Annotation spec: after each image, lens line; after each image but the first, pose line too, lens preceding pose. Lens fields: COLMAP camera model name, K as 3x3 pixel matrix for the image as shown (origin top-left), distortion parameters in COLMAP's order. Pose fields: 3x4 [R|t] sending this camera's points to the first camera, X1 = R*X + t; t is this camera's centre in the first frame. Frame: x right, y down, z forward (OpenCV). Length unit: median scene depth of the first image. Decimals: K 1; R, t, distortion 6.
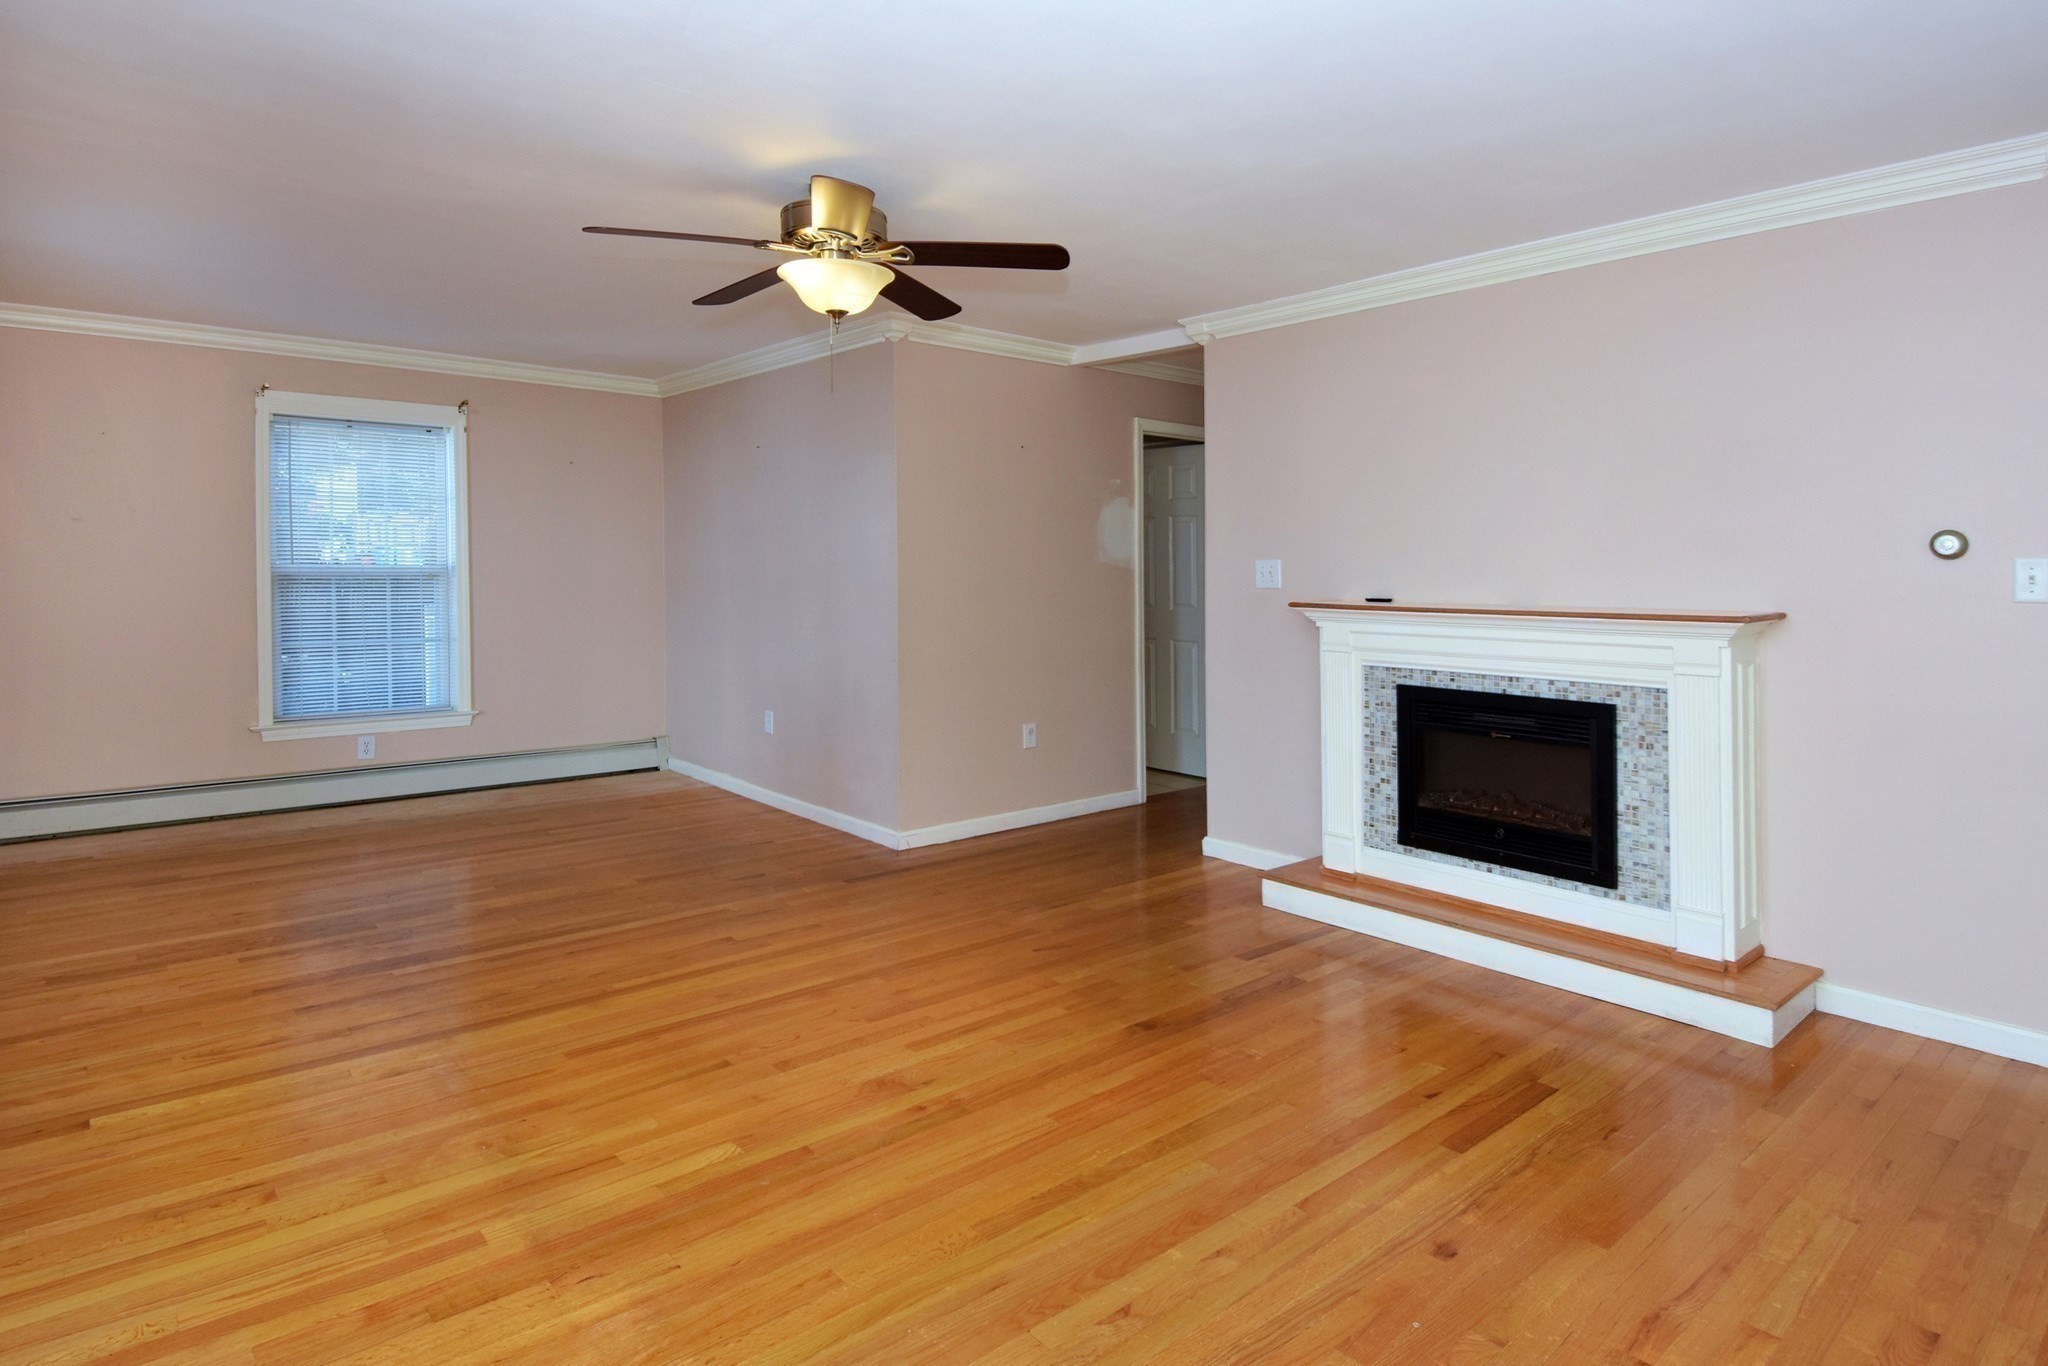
lens RADIAL K [[1120.8, 0, 1048.8], [0, 1120.8, 606.9], [0, 0, 1]] dist [0.018745, -0.018761]
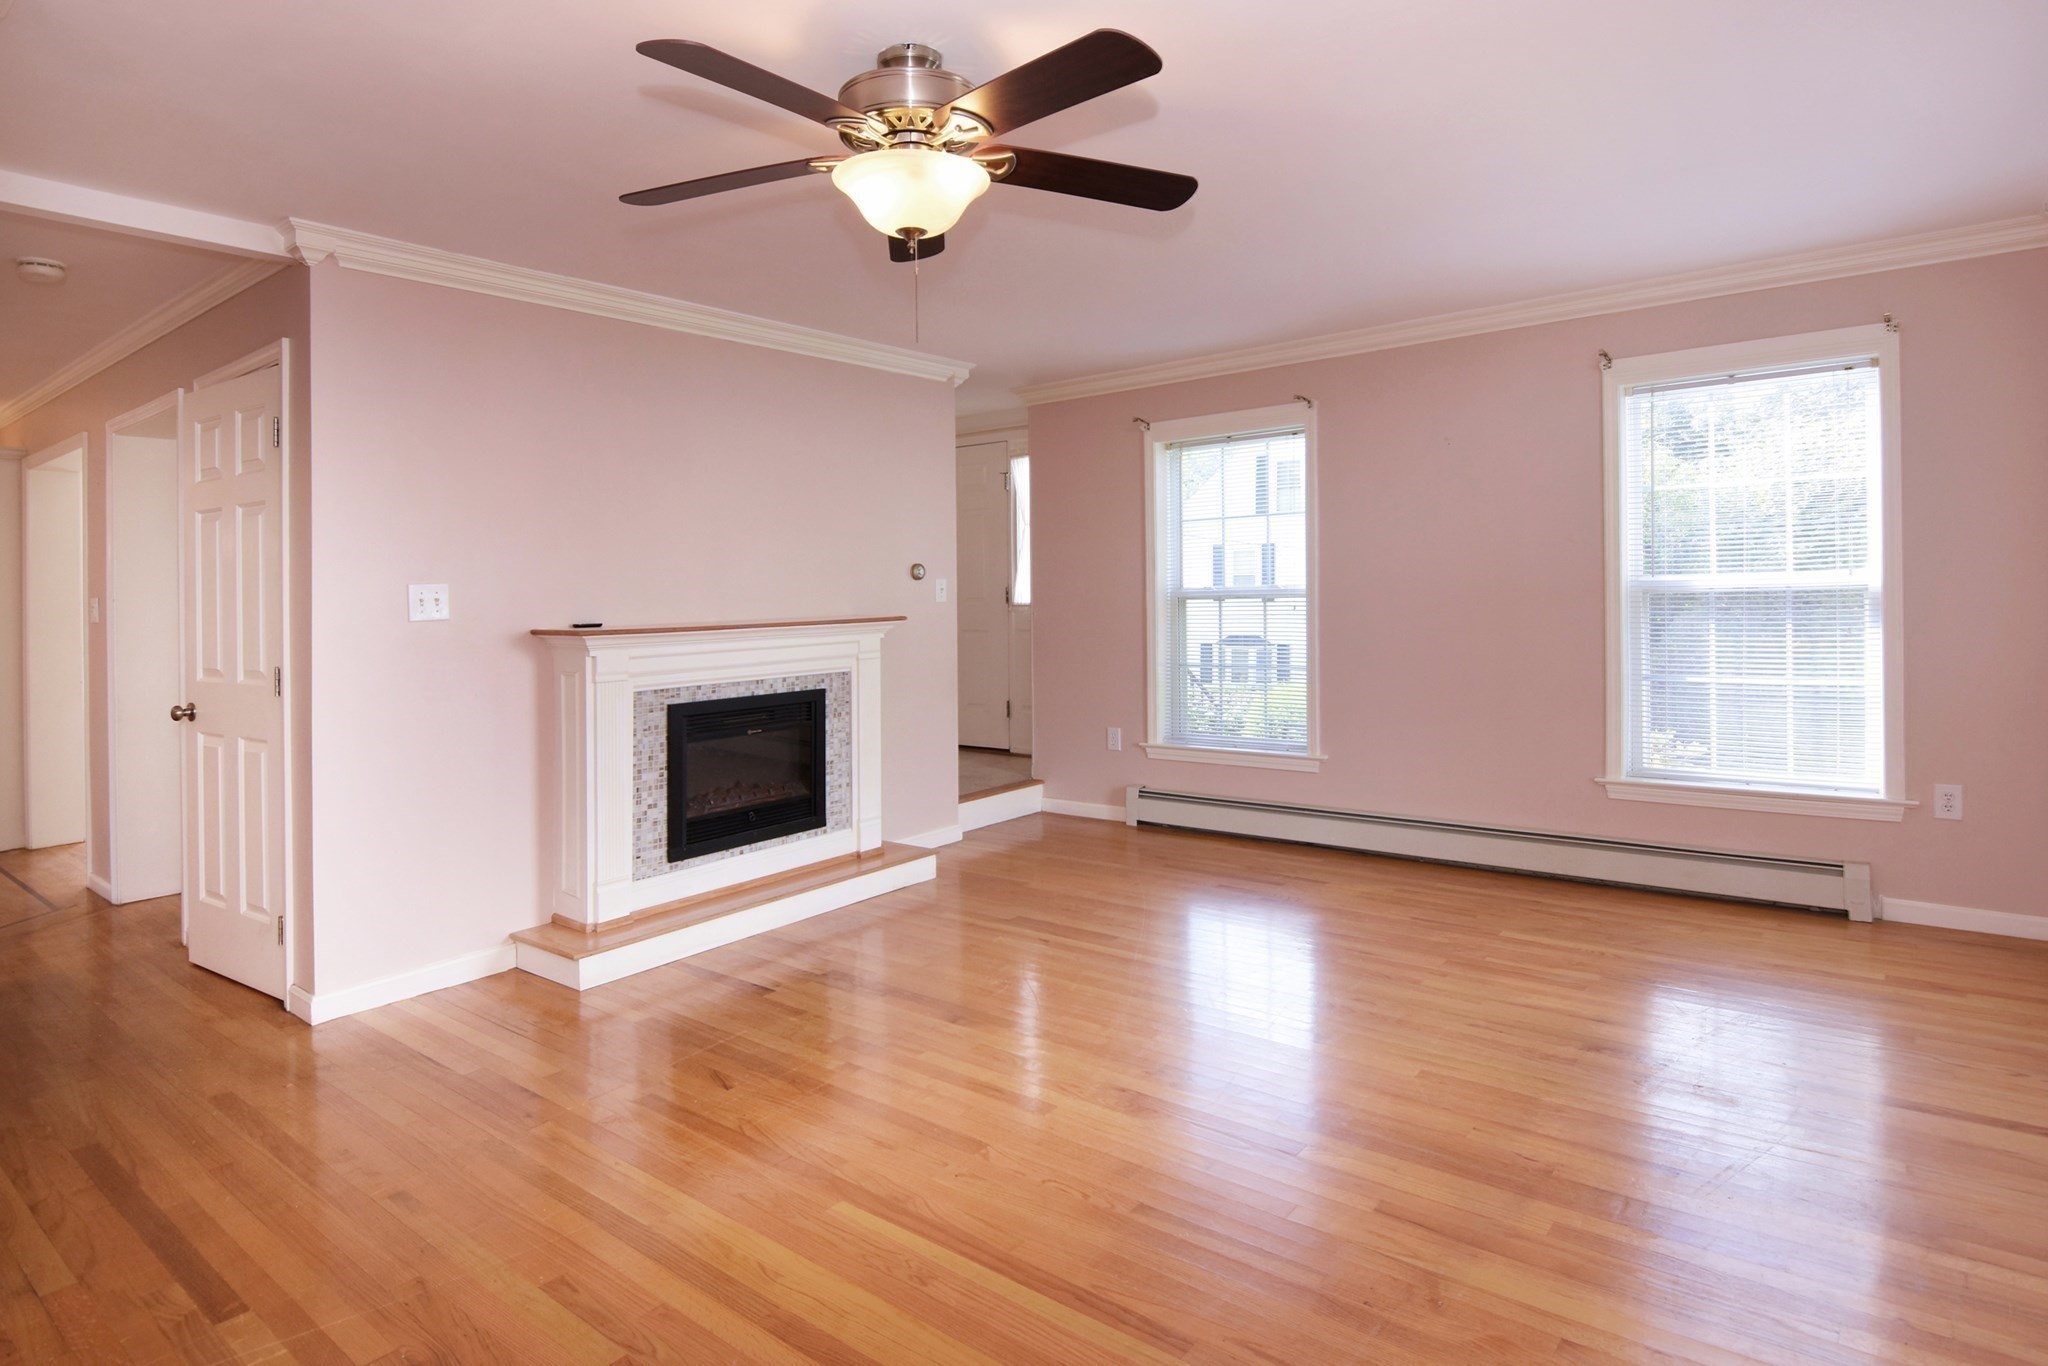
lens RADIAL K [[1120.8, 0, 1048.8], [0, 1120.8, 606.9], [0, 0, 1]] dist [0.018745, -0.018761]
pose [[-0.195120, -0.015493, 0.980657, -0.742818], [0.054553, 0.998156, 0.026624, -0.027165], [-0.979261, 0.058692, -0.193915, 0.851968]]
